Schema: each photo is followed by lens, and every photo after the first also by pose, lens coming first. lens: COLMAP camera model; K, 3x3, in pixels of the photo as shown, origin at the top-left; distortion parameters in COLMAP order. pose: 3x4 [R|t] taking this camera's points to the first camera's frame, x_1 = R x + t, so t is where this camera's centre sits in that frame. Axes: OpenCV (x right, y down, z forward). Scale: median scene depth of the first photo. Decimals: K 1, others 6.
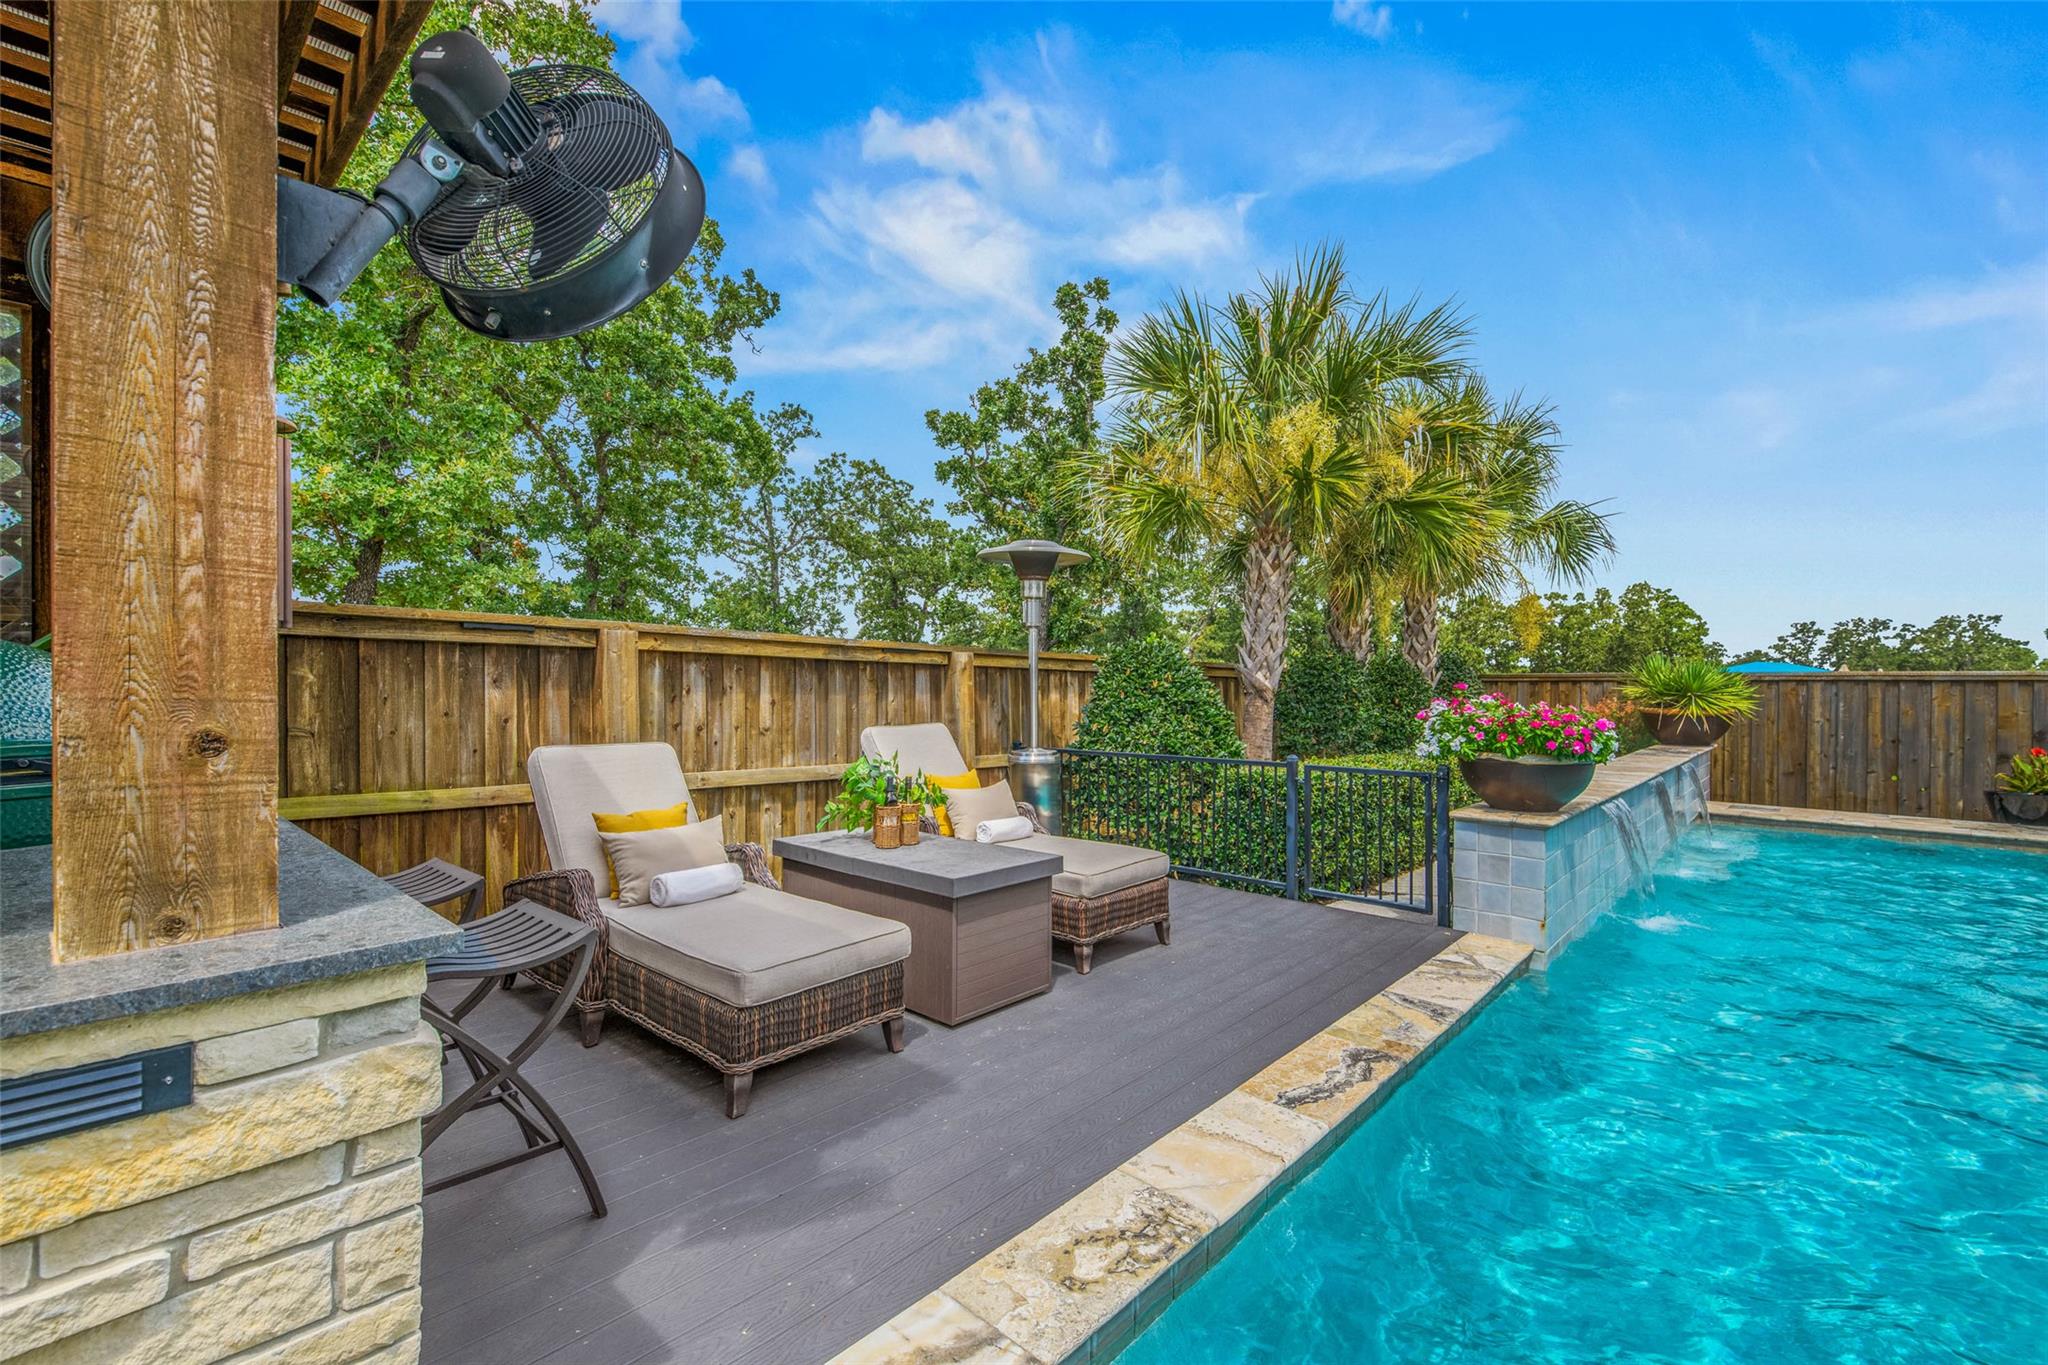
lens RADIAL K [[881.5, 0, 1039.3], [0, 881.5, 684.9], [0, 0, 1]] dist [0.018045, -0.010764]
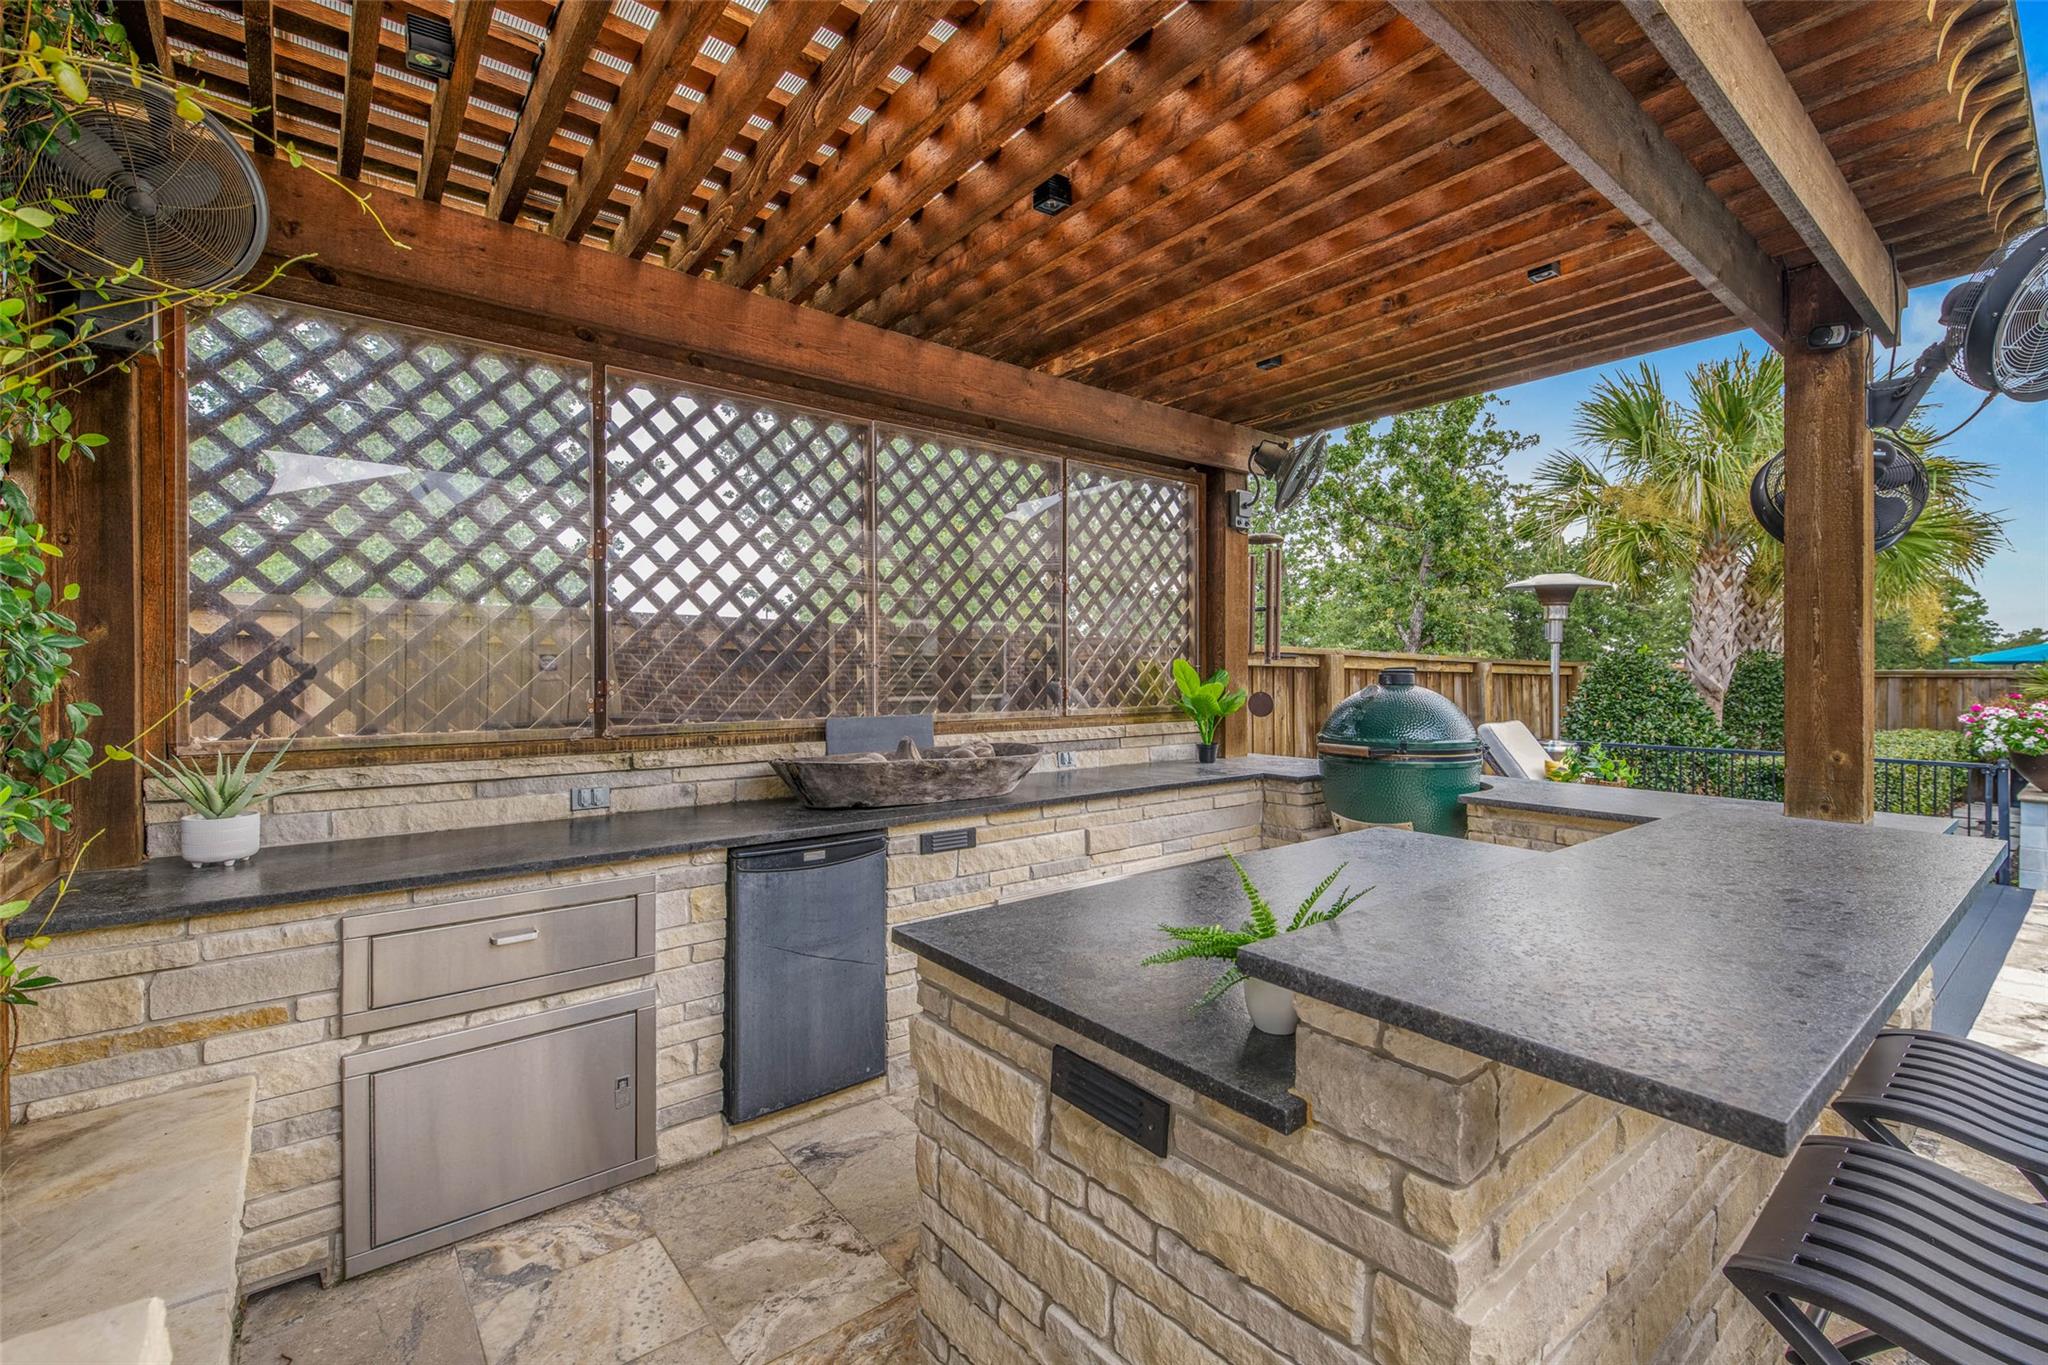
lens RADIAL K [[886.1, 0, 1022.6], [0, 886.1, 676.1], [0, 0, 1]] dist [0.016262, -0.009871]
pose [[0.986535, 0.000932, -0.163546, -0.348063], [0.000582, 0.999957, 0.009211, -0.019379], [0.163548, -0.009182, 0.986493, -0.234172]]
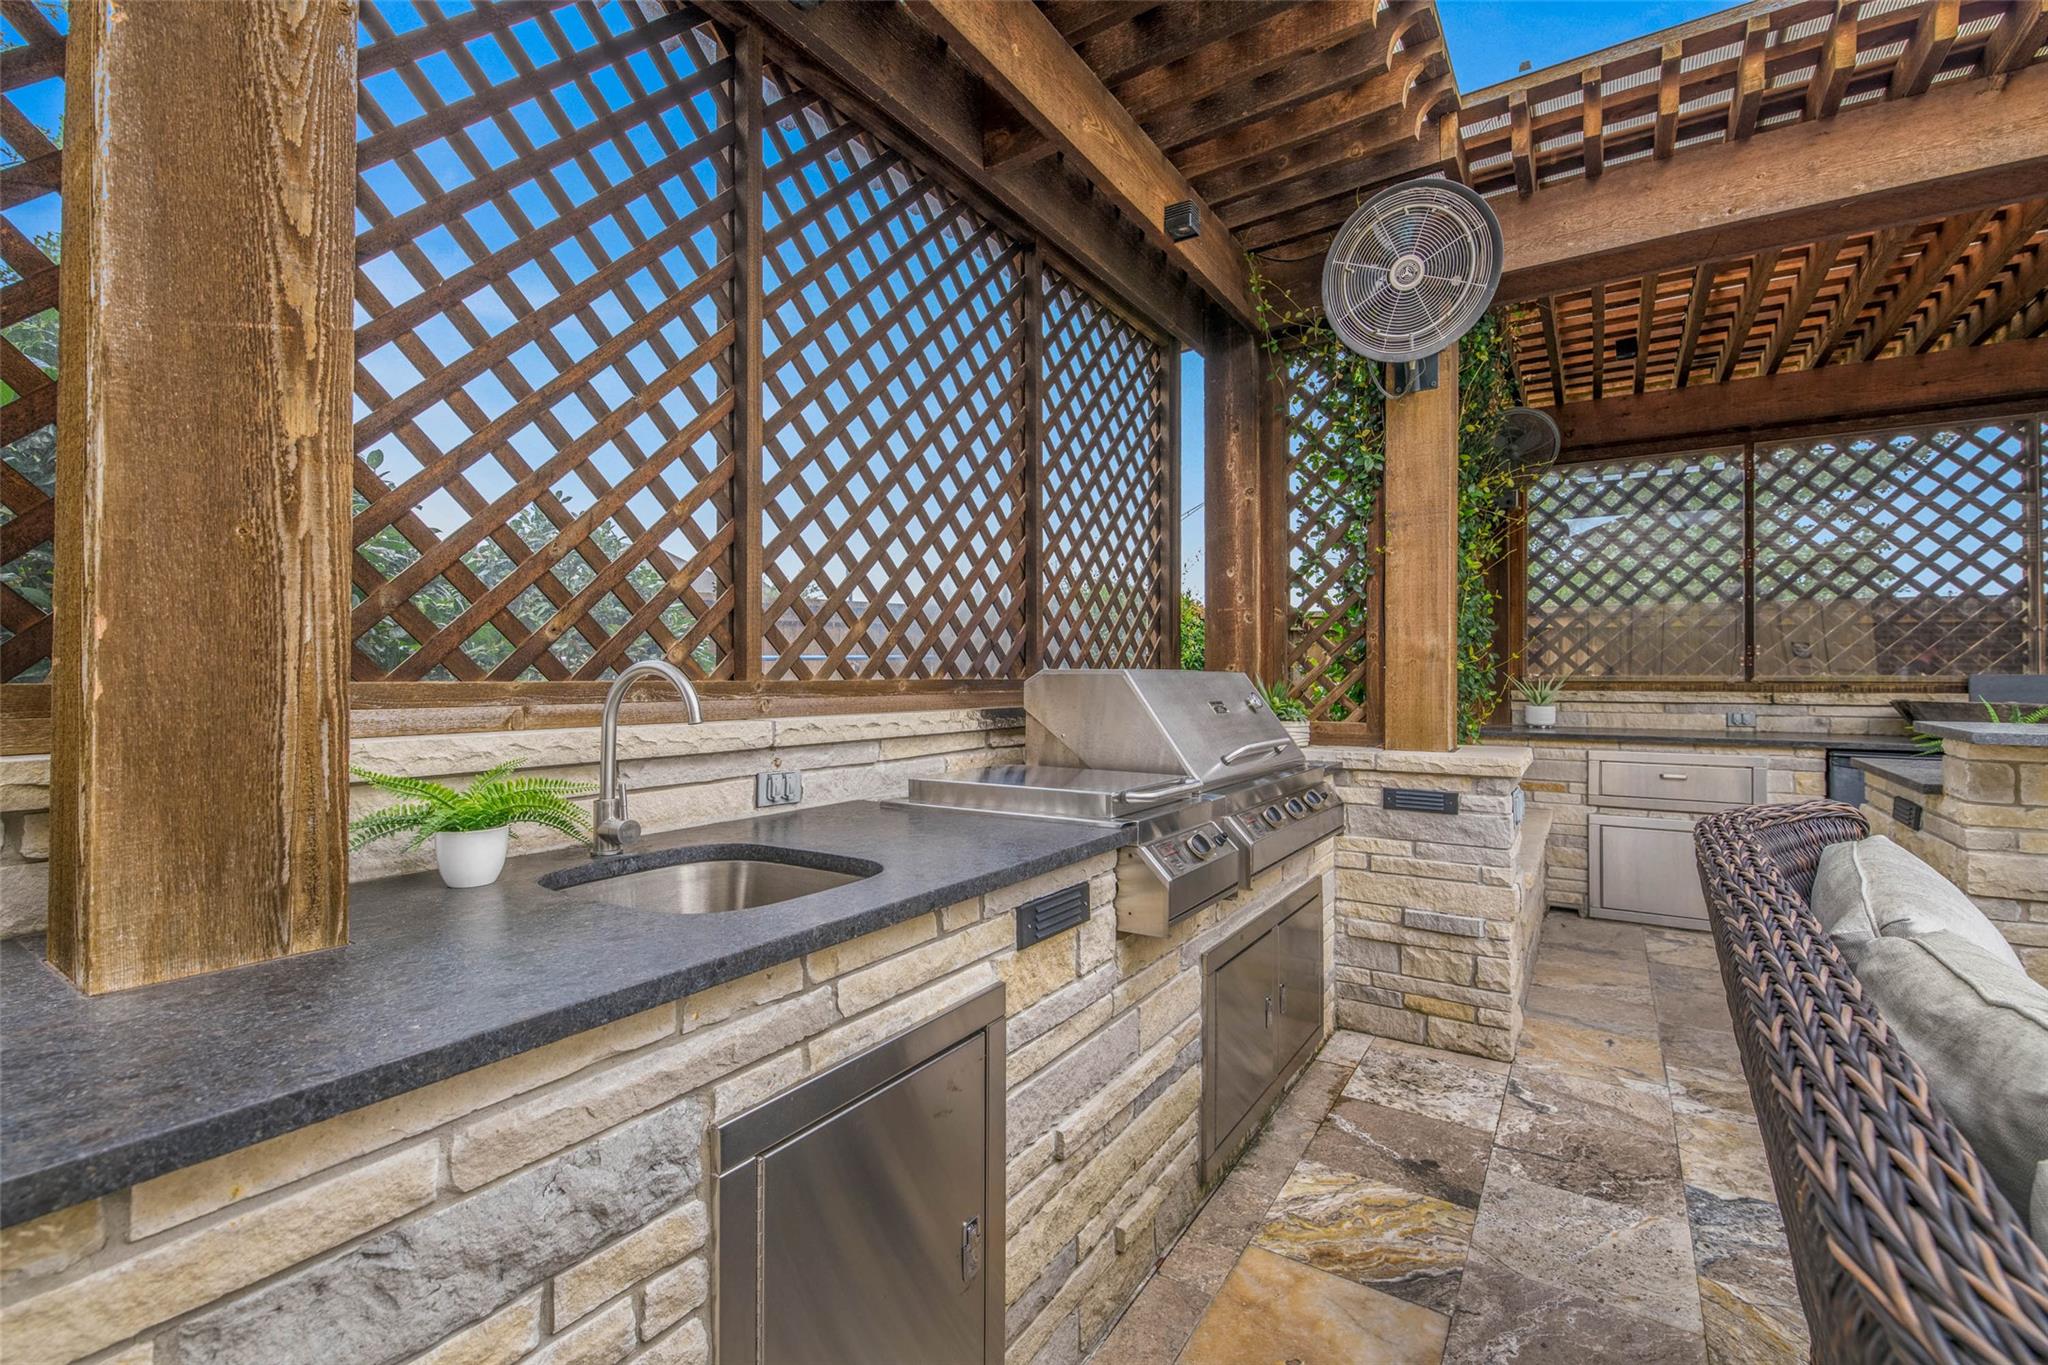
lens RADIAL K [[886.1, 0, 1022.6], [0, 886.1, 676.1], [0, 0, 1]] dist [0.016262, -0.009871]
pose [[0.153000, -0.001439, -0.988225, -0.121674], [0.001767, 0.999998, -0.001183, 0.001810], [0.988225, -0.001565, 0.153002, -0.420126]]
